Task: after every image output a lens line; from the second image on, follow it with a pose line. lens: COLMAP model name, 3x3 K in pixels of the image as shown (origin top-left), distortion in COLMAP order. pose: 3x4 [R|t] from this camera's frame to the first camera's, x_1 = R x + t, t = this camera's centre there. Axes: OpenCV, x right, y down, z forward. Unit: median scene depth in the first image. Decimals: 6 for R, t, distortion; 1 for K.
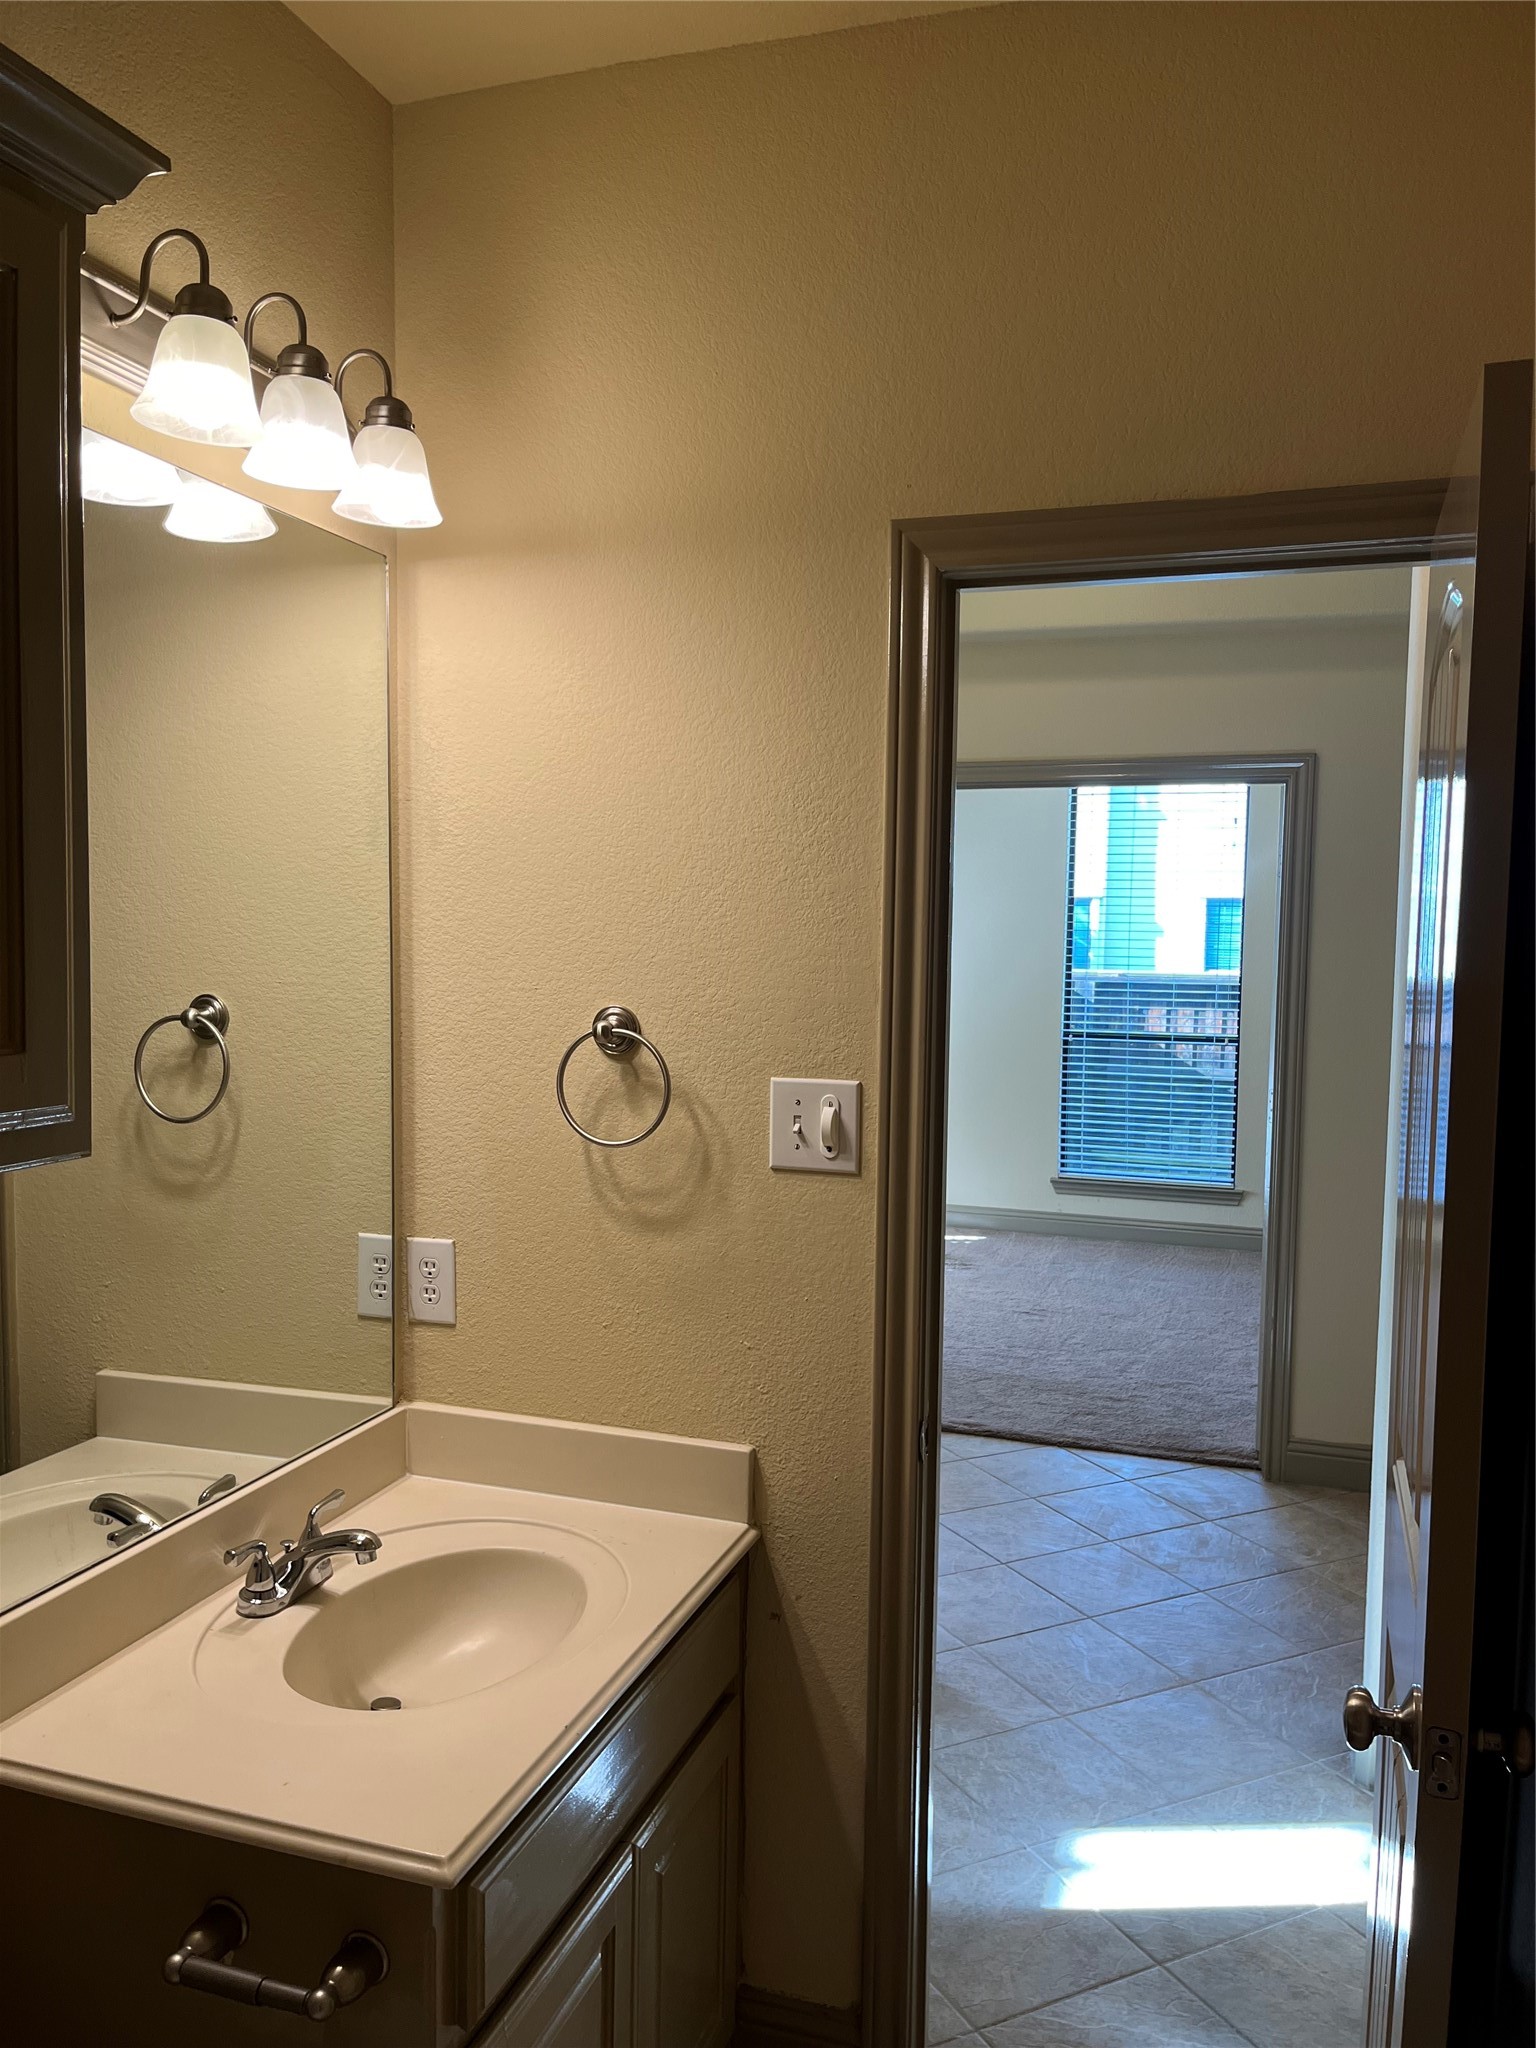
lens RADIAL K [[1554.9, 0, 762.8], [0, 1554.9, 1031.3], [0, 0, 1]] dist [0.060570, -0.065439]
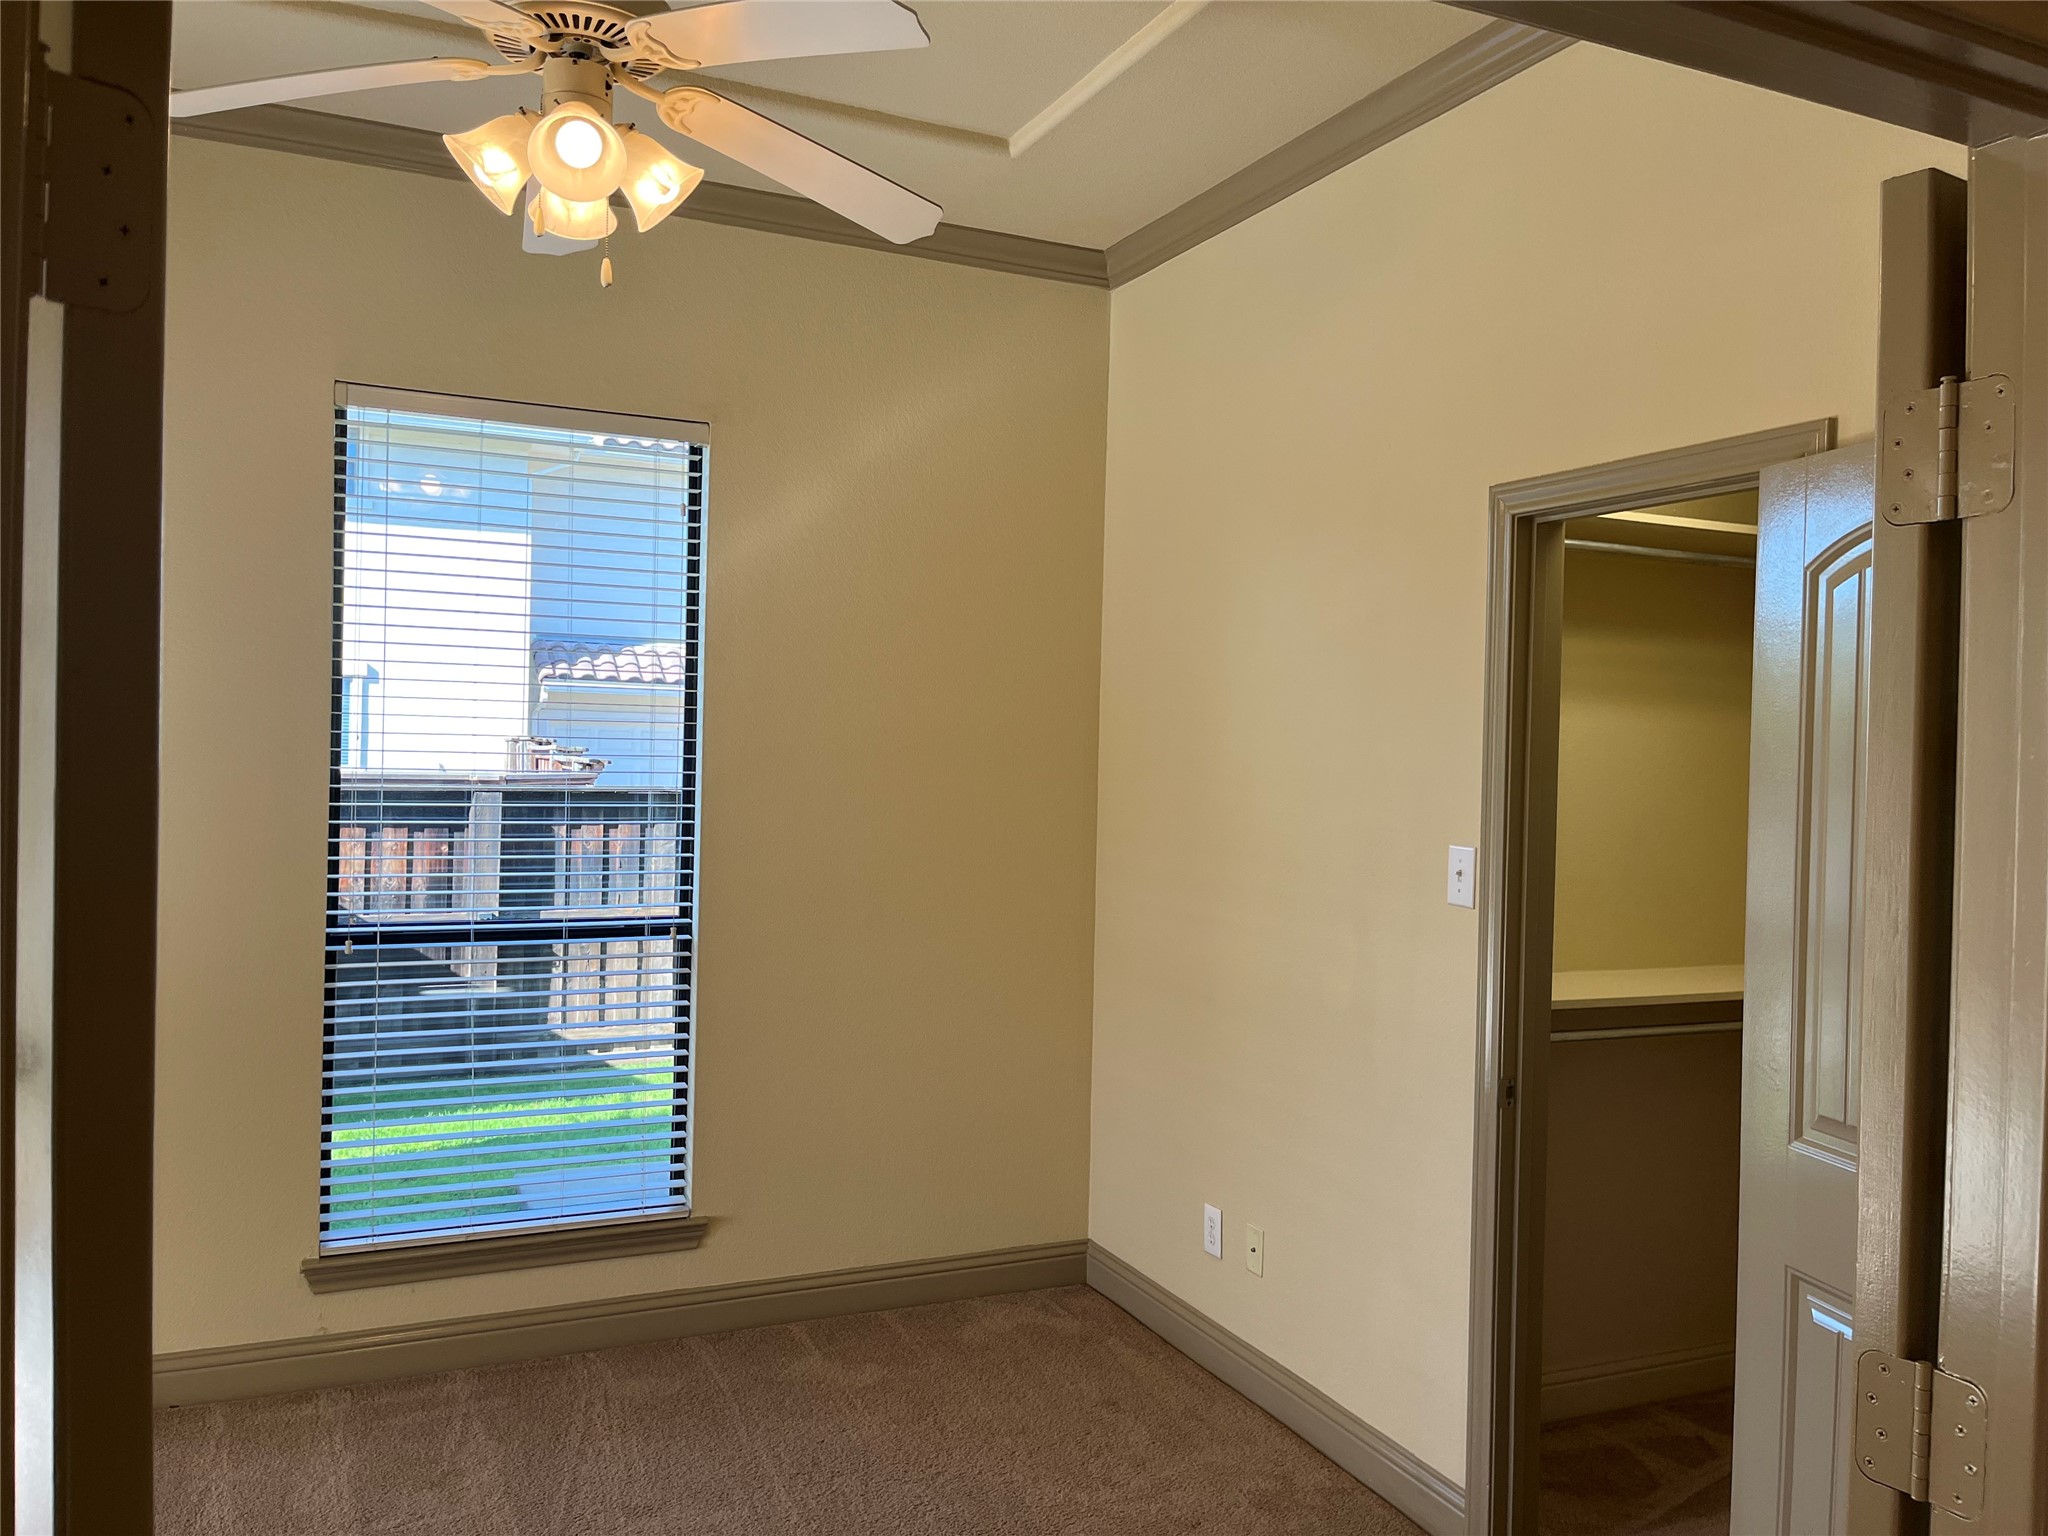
lens RADIAL K [[1554.9, 0, 1057.5], [0, 1554.9, 745.2], [0, 0, 1]] dist [0.060570, -0.065439]
pose [[0.723275, 0.000754, 0.690559, 0.029591], [0.026941, 0.999207, -0.029309, -0.035732], [-0.690034, 0.039803, 0.722682, 0.516442]]
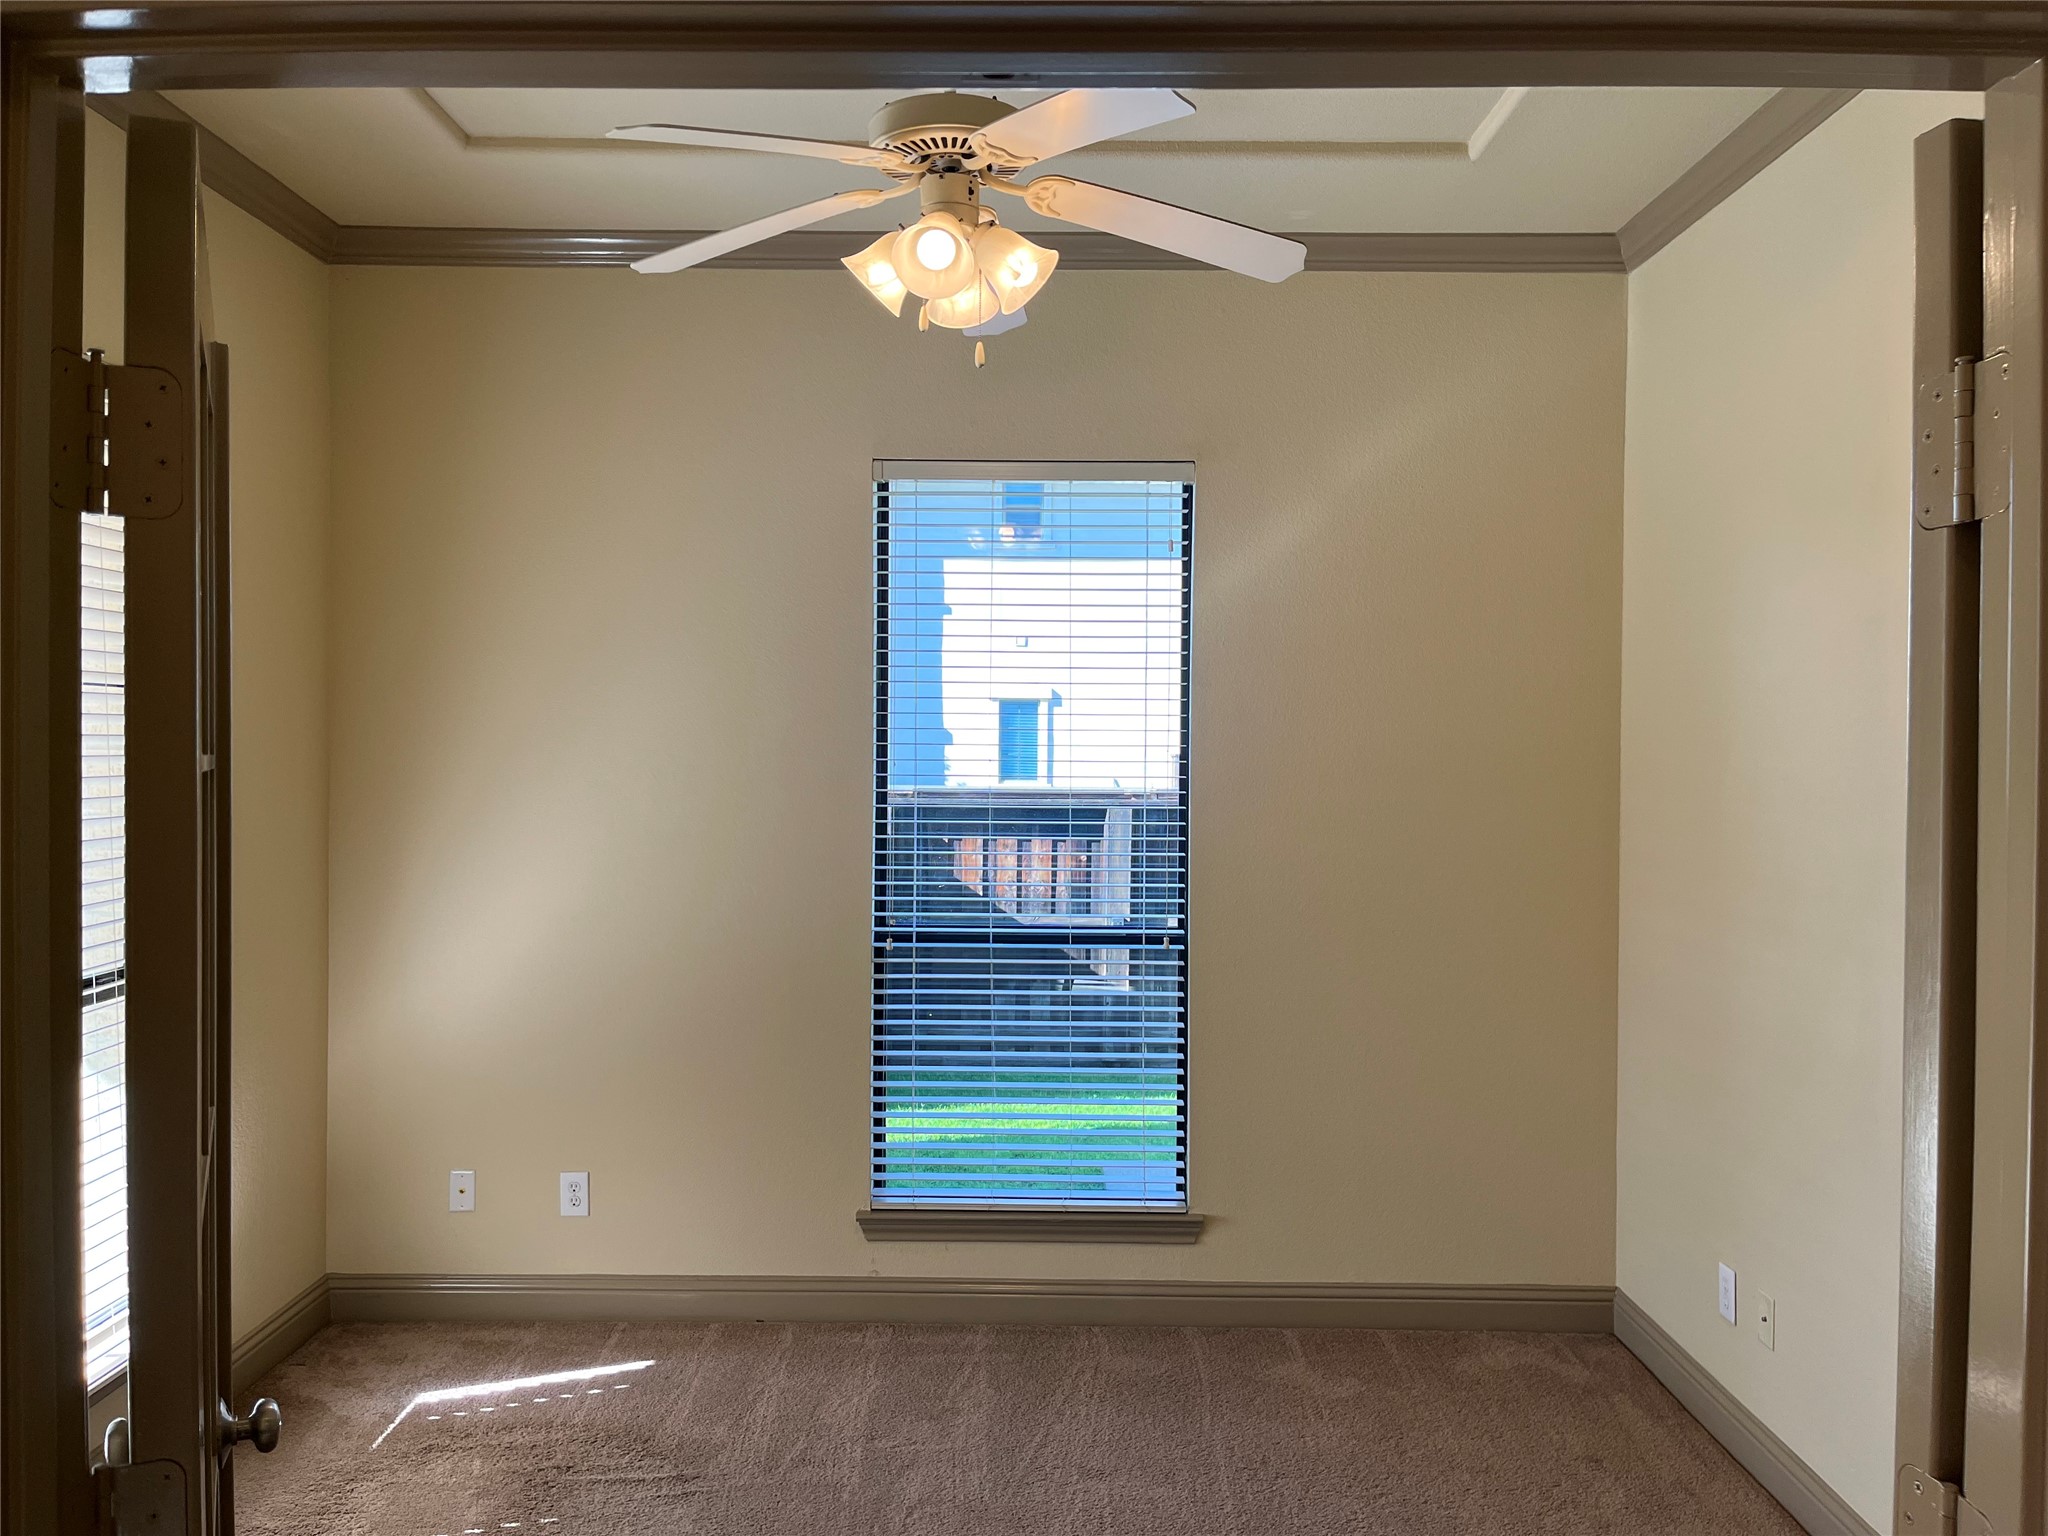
lens RADIAL K [[1554.9, 0, 1035.3], [0, 1554.9, 752.3], [0, 0, 1]] dist [0.060570, -0.065439]
pose [[0.946781, -0.010761, 0.321697, 0.073812], [0.026301, 0.998685, -0.044002, -0.036443], [-0.320801, 0.050121, 0.945820, 0.473310]]
